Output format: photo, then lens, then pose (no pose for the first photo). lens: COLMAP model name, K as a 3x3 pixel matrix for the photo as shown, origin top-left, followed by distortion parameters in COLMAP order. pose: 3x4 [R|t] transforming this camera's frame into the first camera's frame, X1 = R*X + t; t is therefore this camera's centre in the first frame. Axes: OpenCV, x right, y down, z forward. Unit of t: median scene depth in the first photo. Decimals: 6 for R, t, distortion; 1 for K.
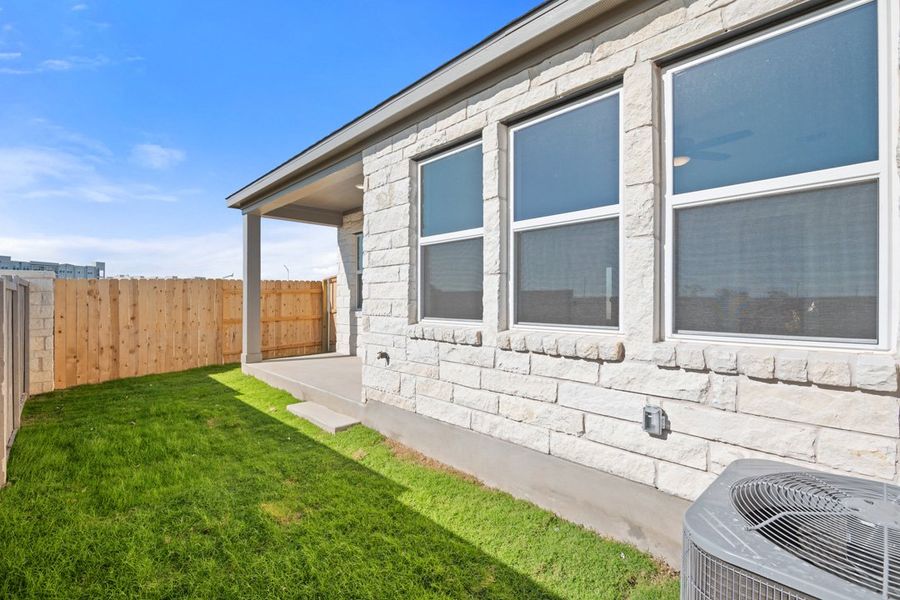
lens RADIAL K [[410.9, 0, 443.1], [0, 410.9, 300.1], [0, 0, 1]] dist [0.000458, -0.003596]
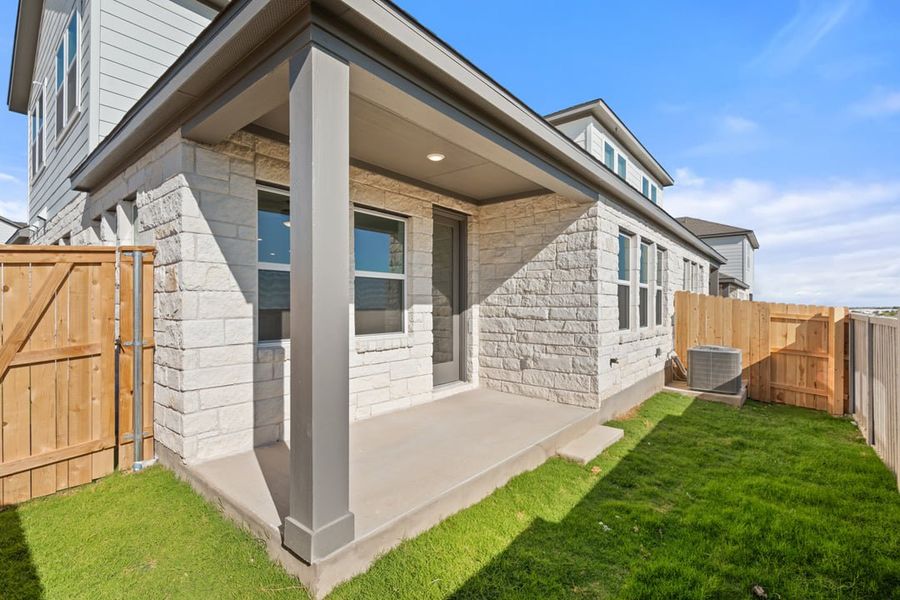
lens RADIAL K [[410.9, 0, 449.5], [0, 410.9, 305.2], [0, 0, 1]] dist [0.000458, -0.003596]
pose [[-0.138545, -0.002831, 0.990352, -1.302676], [-0.004235, 0.999988, 0.002266, -0.046922], [-0.990347, -0.003881, -0.138555, 1.588232]]
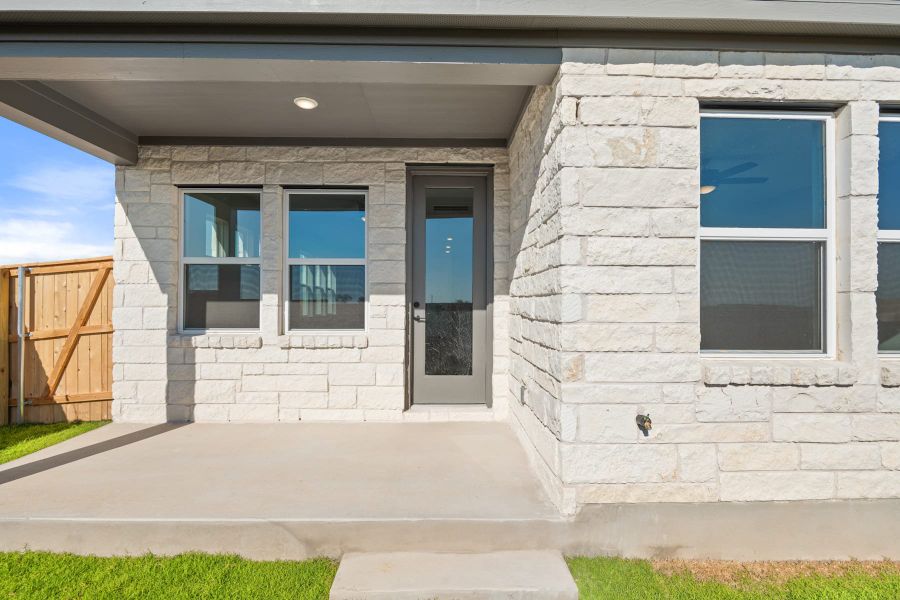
lens RADIAL K [[410.9, 0, 442.6], [0, 410.9, 300.1], [0, 0, 1]] dist [0.000458, -0.003596]
pose [[0.664864, 0.008281, 0.746919, -0.702079], [-0.003230, 0.999961, -0.008211, -0.026816], [-0.746958, 0.003046, 0.664864, 0.760062]]
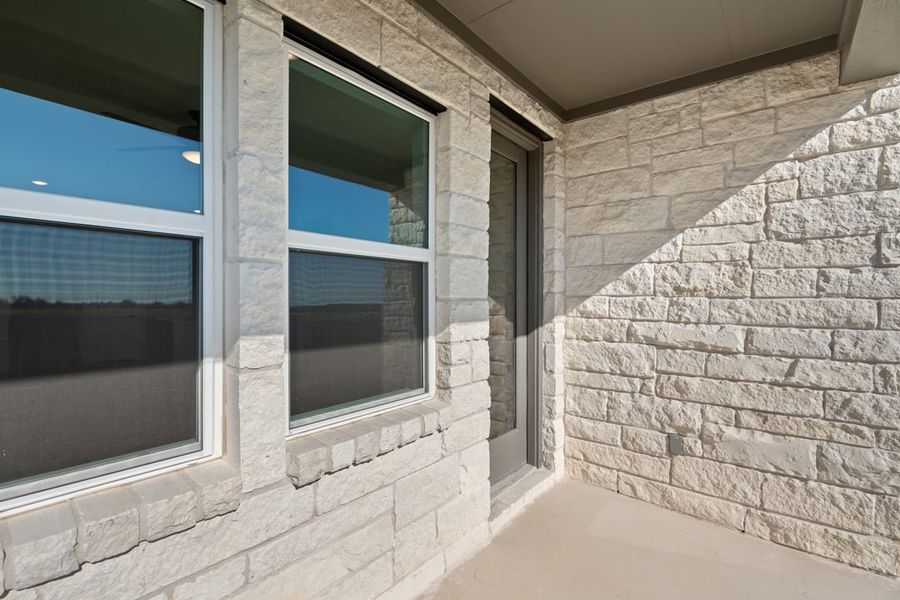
lens RADIAL K [[410.9, 0, 447.7], [0, 410.9, 300.3], [0, 0, 1]] dist [0.000458, -0.003596]
pose [[-0.139959, -0.005396, 0.990143, -0.587699], [-0.005351, 0.999975, 0.004693, -0.075528], [-0.990143, -0.004642, -0.139985, 1.598888]]
